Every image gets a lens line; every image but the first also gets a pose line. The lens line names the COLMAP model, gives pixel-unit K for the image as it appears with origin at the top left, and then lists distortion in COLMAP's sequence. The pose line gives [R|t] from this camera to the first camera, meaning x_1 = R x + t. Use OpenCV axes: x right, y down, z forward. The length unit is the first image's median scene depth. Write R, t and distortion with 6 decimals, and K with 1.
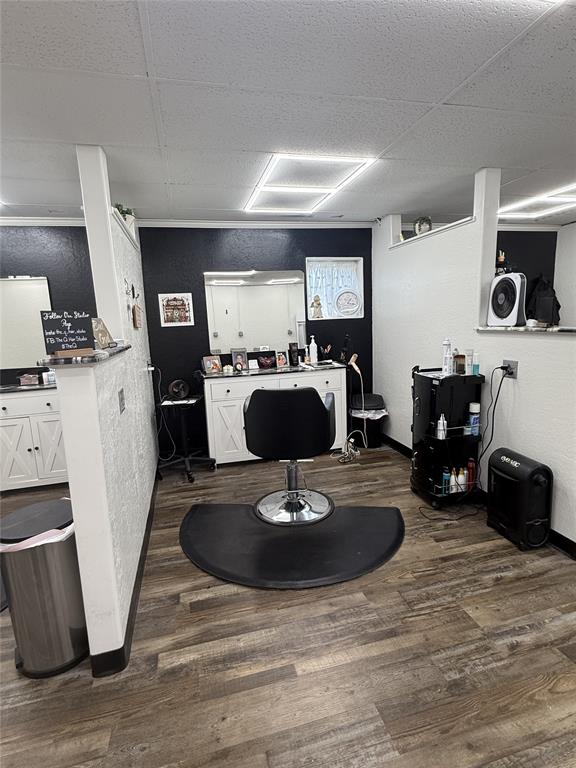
lens RADIAL K [[392.2, 0, 289.5], [0, 392.2, 384.9], [0, 0, 1]] dist [0.000566, -0.000771]
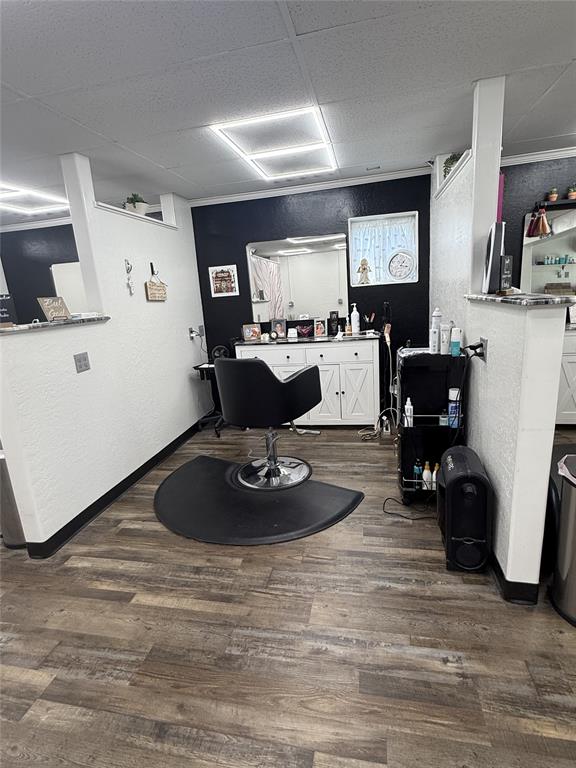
lens RADIAL K [[392.2, 0, 289.5], [0, 392.2, 384.9], [0, 0, 1]] dist [0.000566, -0.000771]
pose [[0.895210, 0.081437, -0.438141, 0.380682], [-0.040915, 0.994028, 0.101161, -0.022136], [0.443763, -0.072634, 0.893196, 0.083126]]
